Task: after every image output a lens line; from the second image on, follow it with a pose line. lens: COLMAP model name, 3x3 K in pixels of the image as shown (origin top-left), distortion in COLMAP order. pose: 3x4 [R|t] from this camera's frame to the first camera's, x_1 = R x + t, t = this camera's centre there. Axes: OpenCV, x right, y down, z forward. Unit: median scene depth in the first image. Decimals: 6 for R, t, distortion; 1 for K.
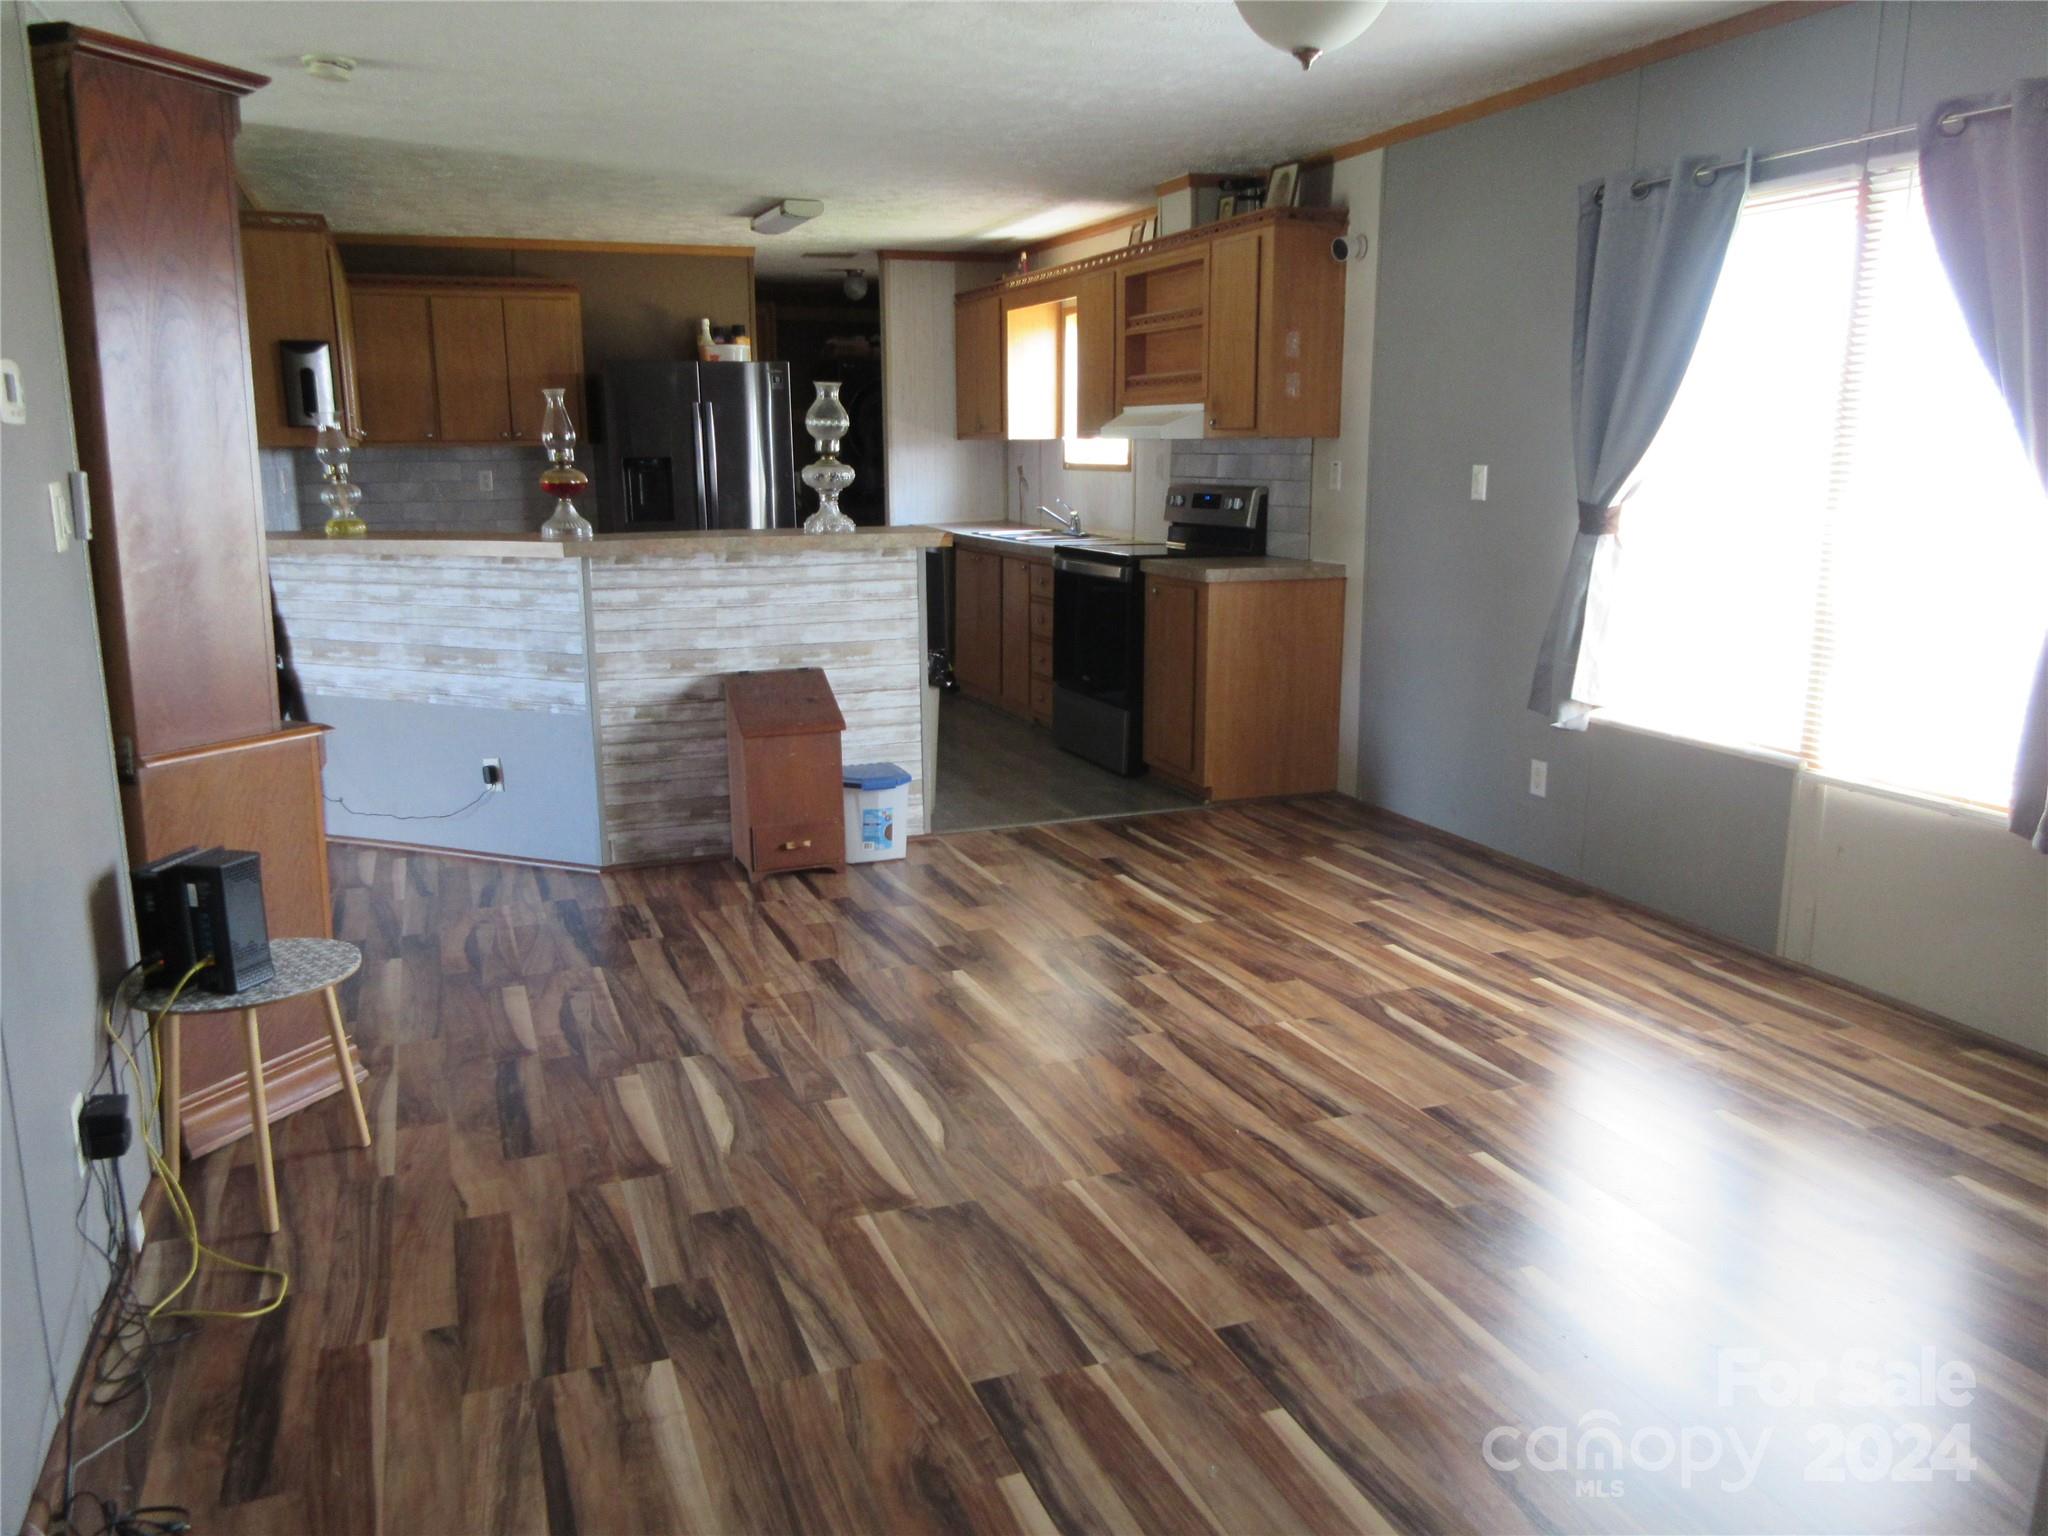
lens RADIAL K [[1526.8, 0, 1034.4], [0, 1526.8, 760.5], [0, 0, 1]] dist [-0.021995, 0.015863]
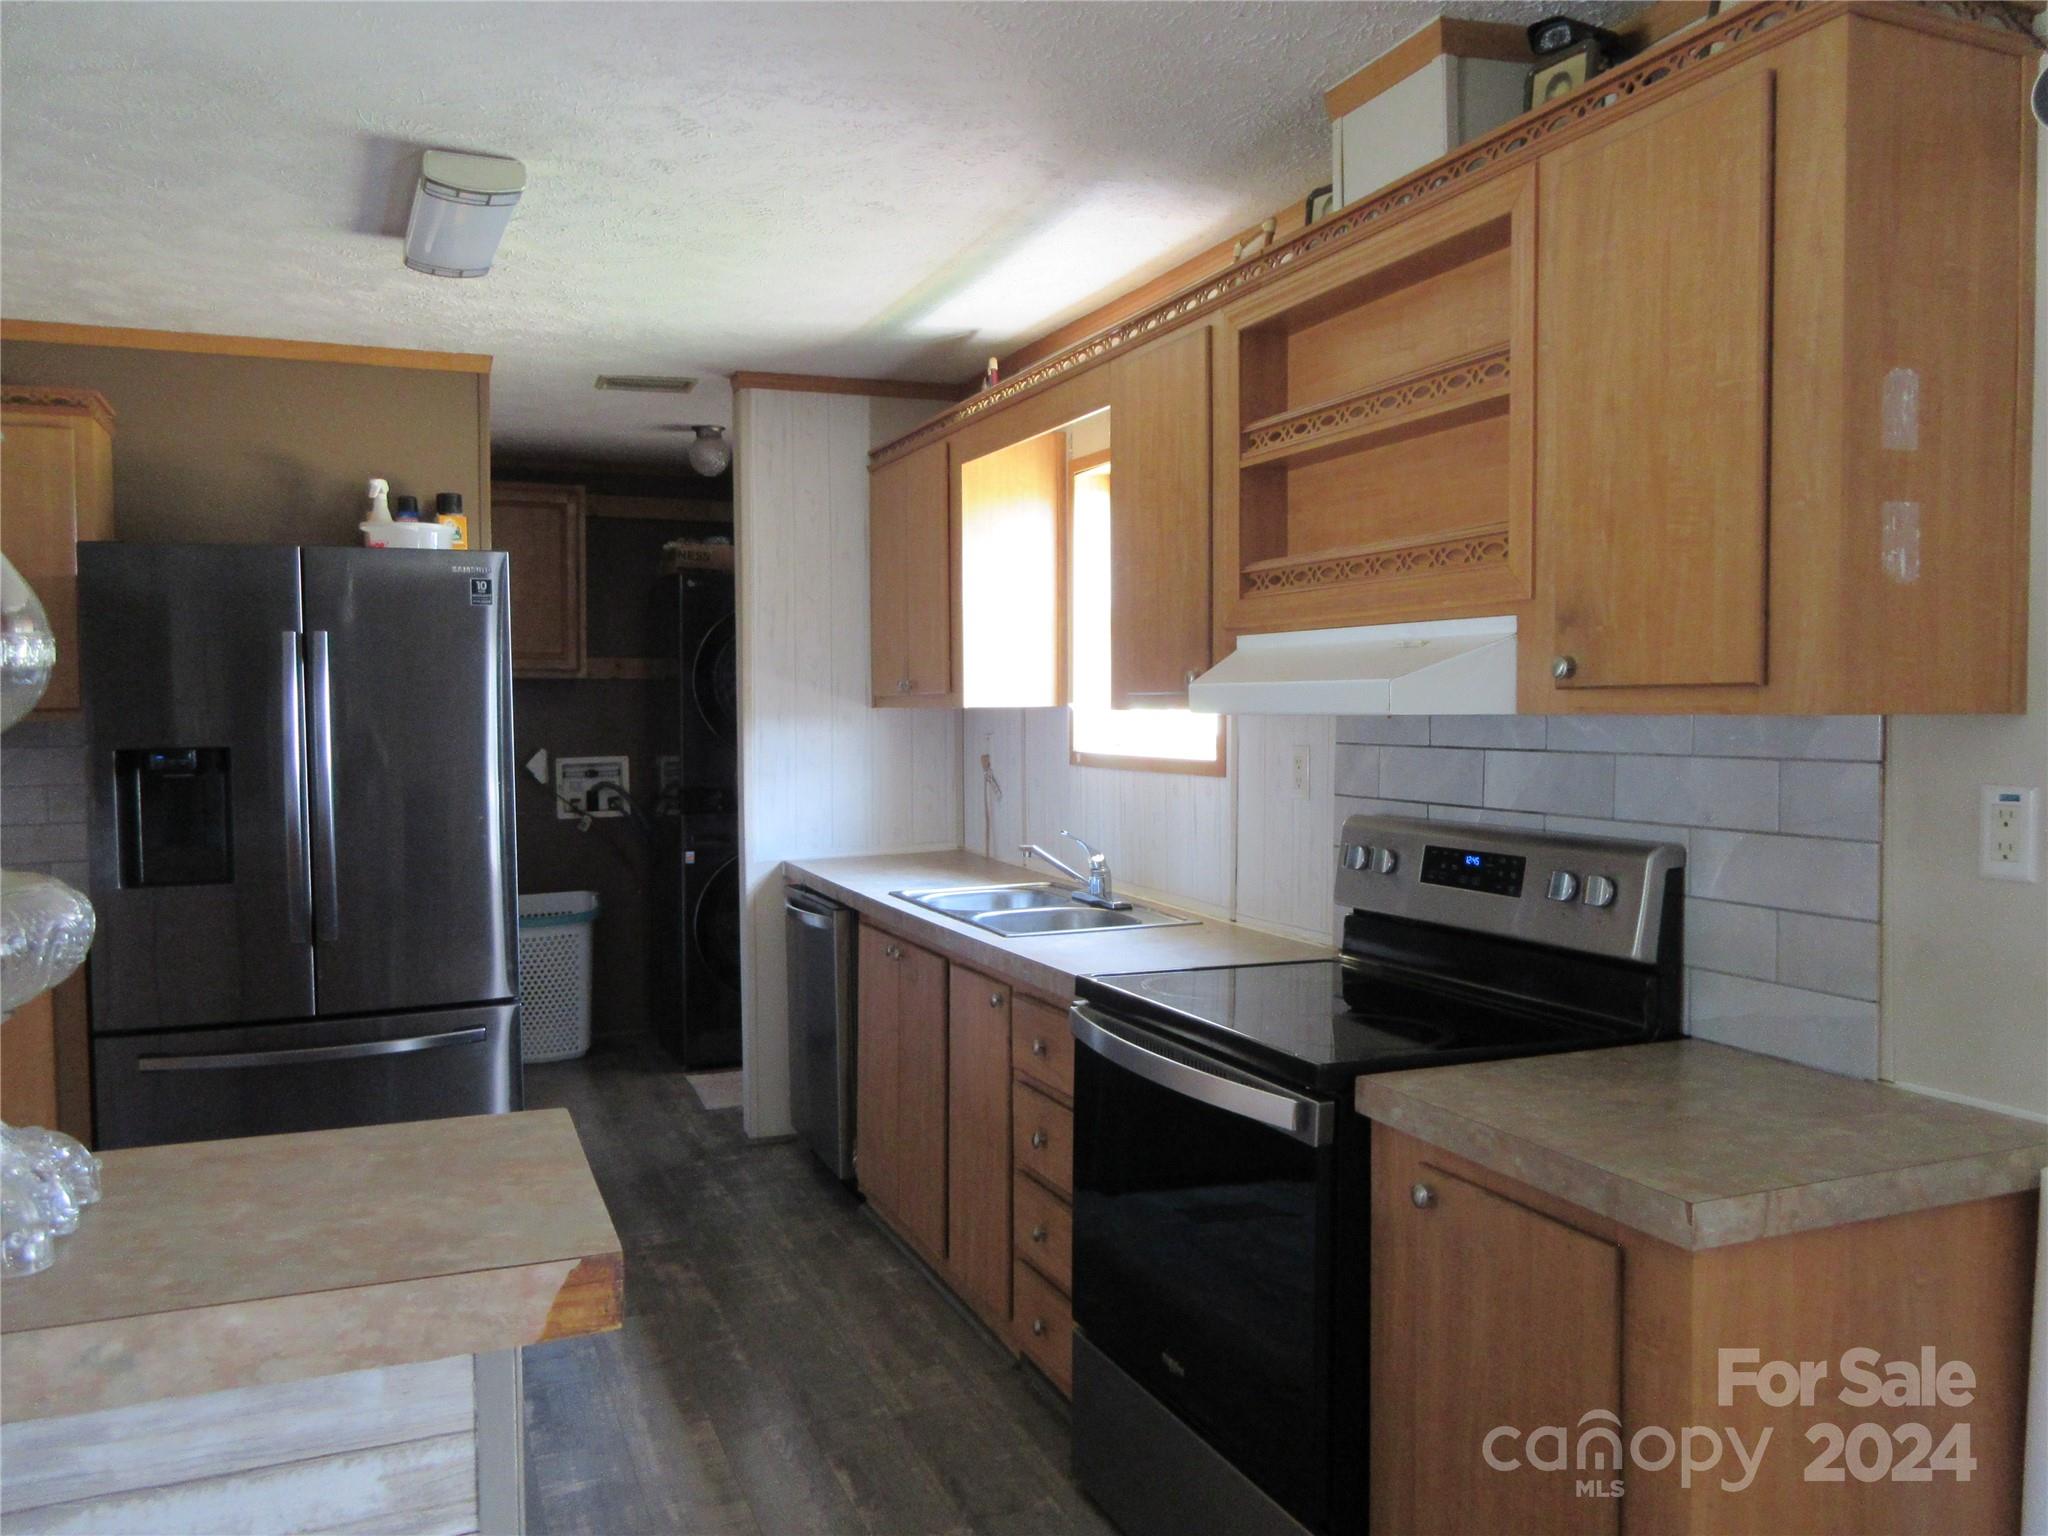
lens RADIAL K [[1526.8, 0, 1020.4], [0, 1526.8, 770.8], [0, 0, 1]] dist [-0.021995, 0.015863]
pose [[0.999875, -0.001426, 0.015720, -0.007207], [0.003906, 0.987287, -0.158899, -0.129043], [-0.015293, 0.158940, 0.987170, 0.593860]]
